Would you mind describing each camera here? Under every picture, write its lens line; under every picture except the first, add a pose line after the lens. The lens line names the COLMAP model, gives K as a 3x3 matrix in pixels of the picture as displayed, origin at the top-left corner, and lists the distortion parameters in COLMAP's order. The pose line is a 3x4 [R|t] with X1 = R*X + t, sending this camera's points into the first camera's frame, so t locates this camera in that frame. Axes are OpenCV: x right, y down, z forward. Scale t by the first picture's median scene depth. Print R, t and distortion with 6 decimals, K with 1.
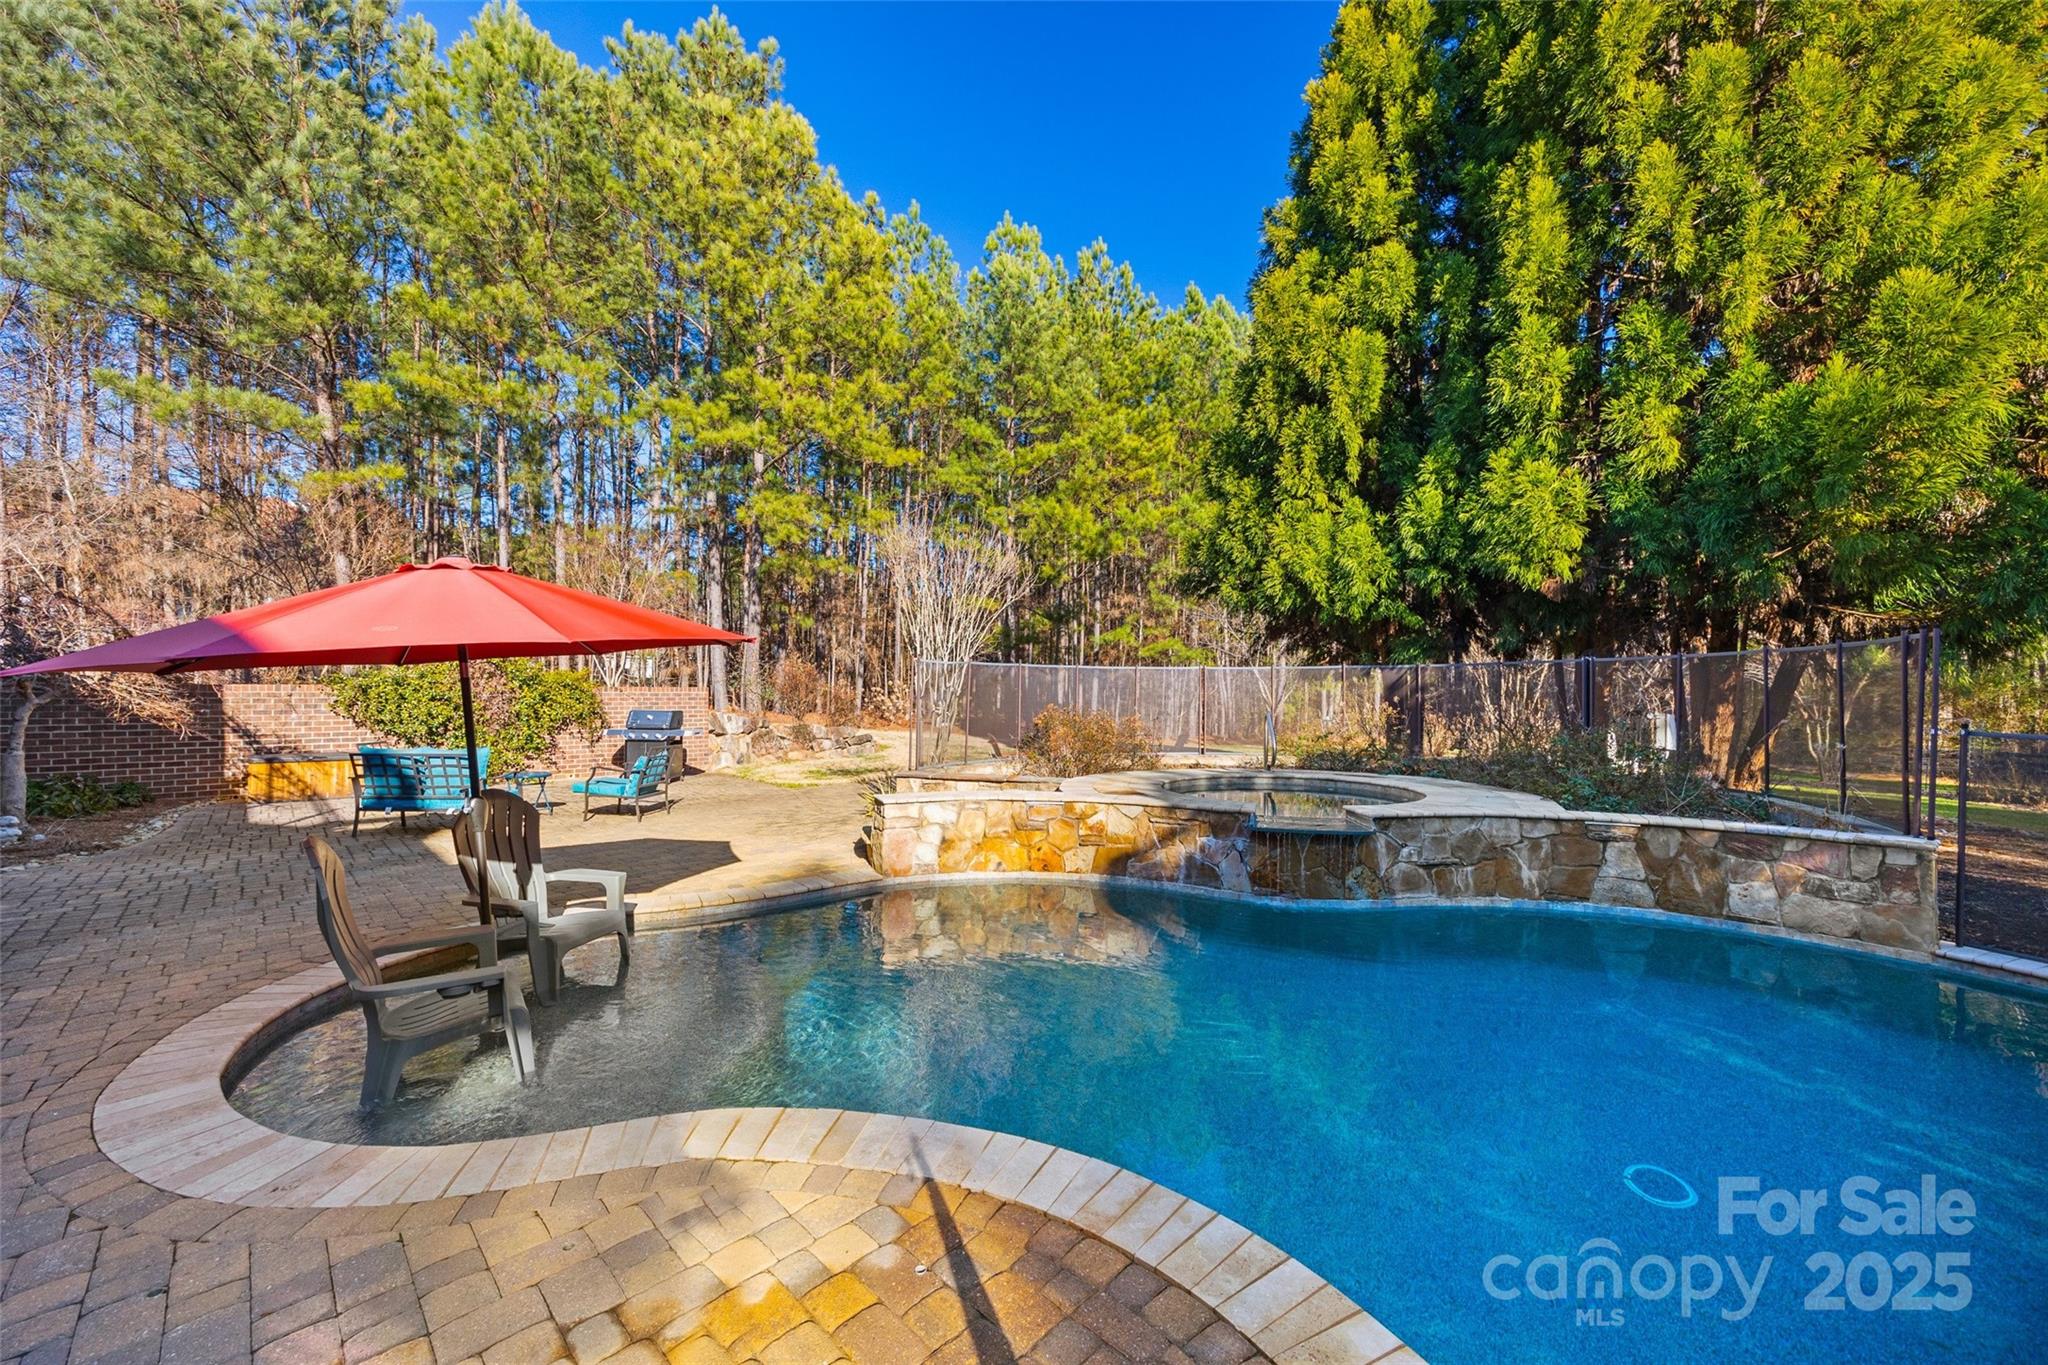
lens RADIAL K [[763.4, 0, 1022.1], [0, 763.4, 689.4], [0, 0, 1]] dist [-0.001490, -0.000072]
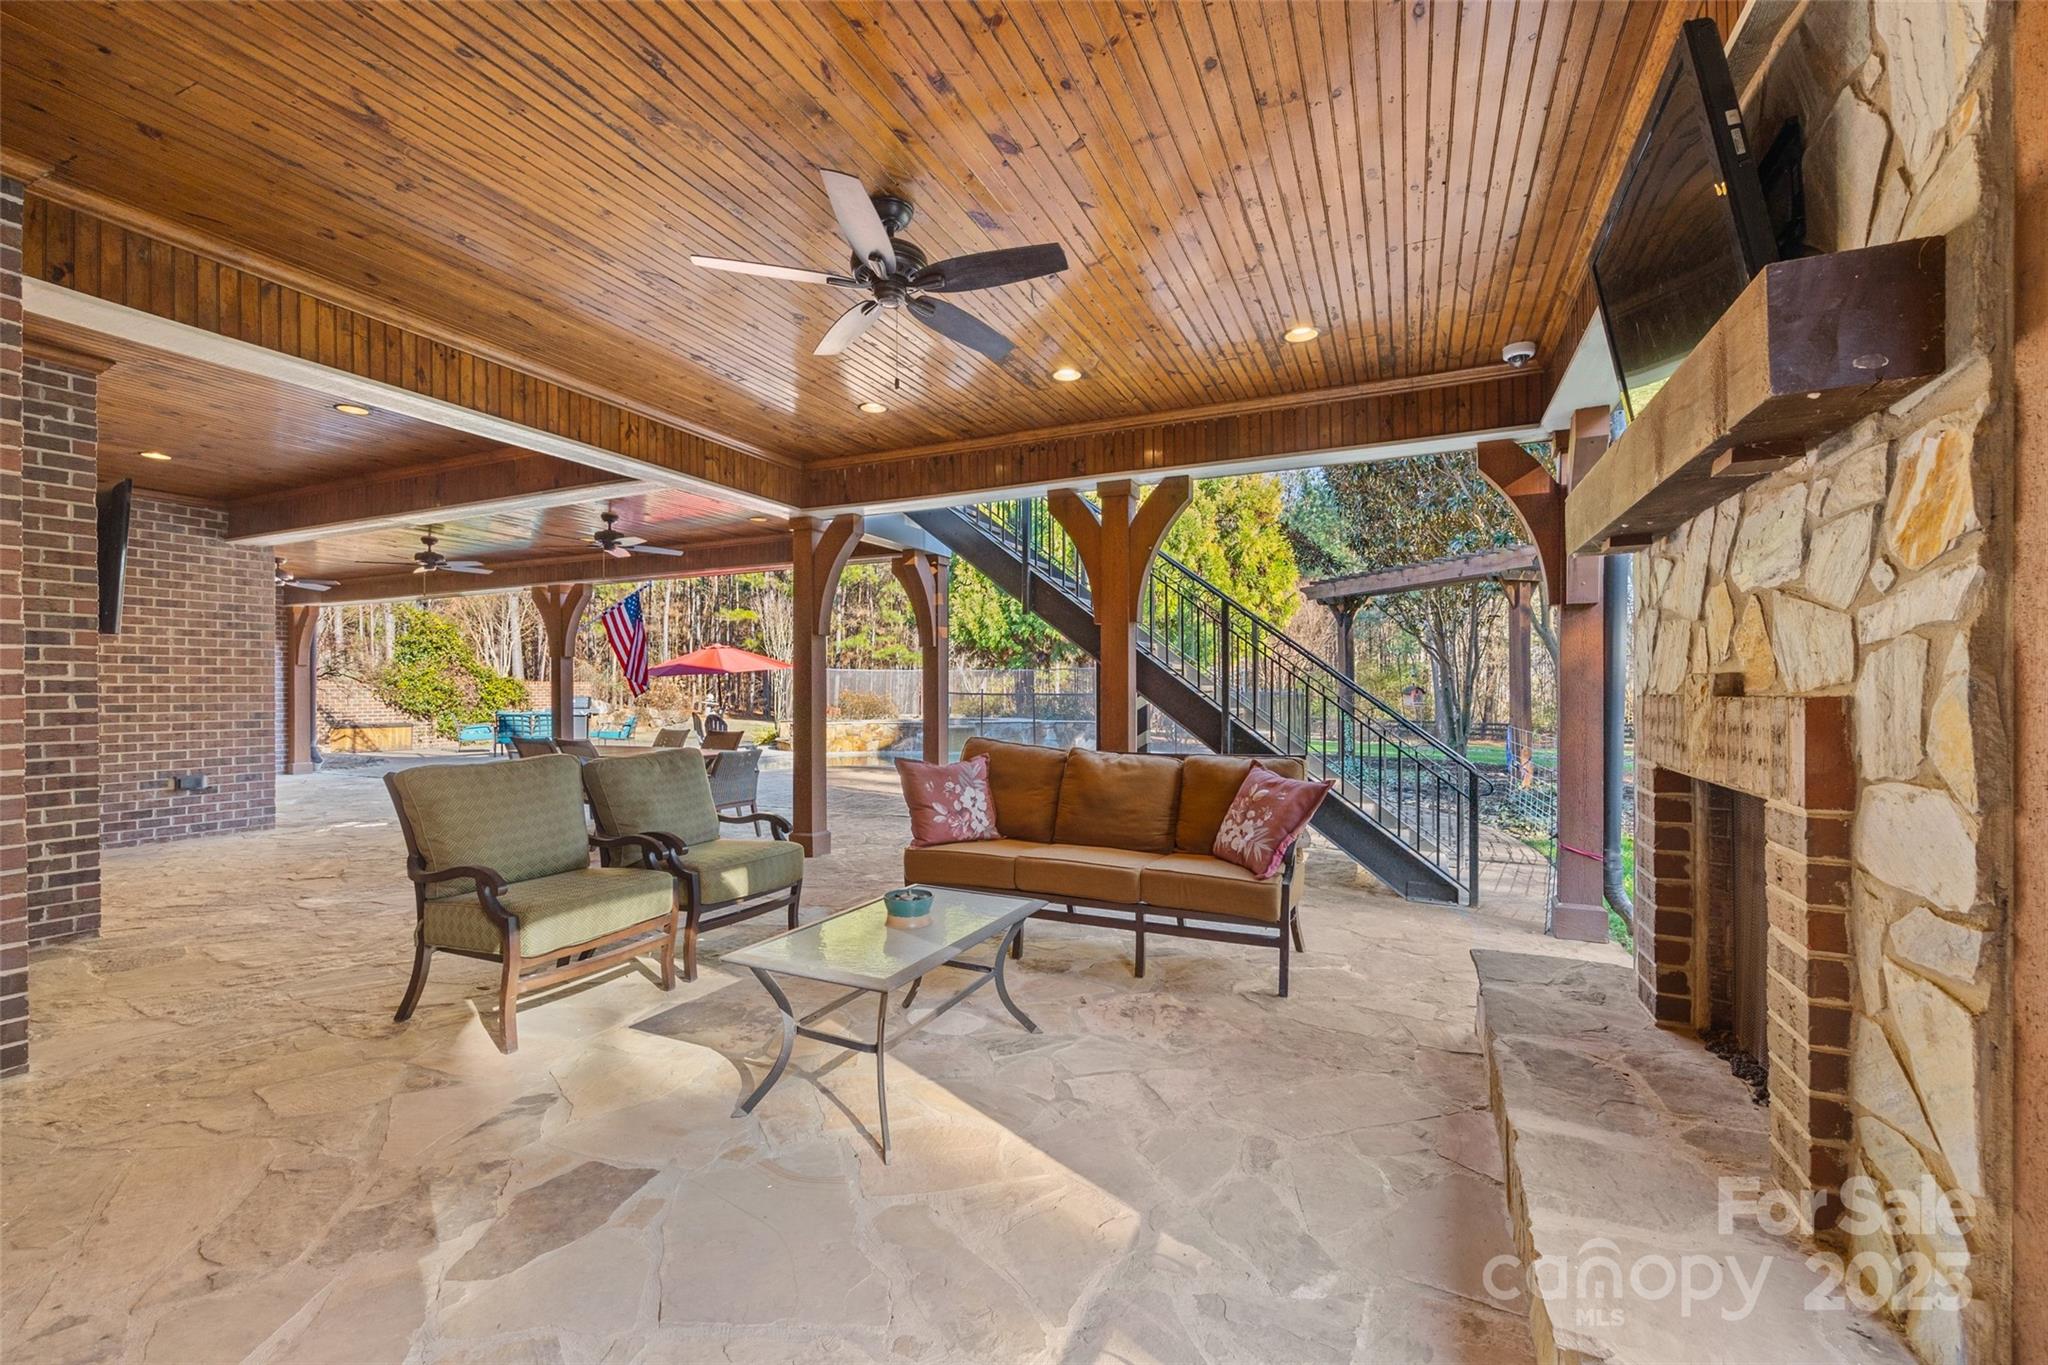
lens RADIAL K [[824.9, 0, 1016.3], [0, 824.9, 690.4], [0, 0, 1]] dist [-0.000426, 0.000628]
pose [[0.941588, -0.006154, 0.336710, -0.254914], [0.004770, 0.999976, 0.004938, 0.013049], [-0.336732, -0.003043, 0.941596, -1.127507]]
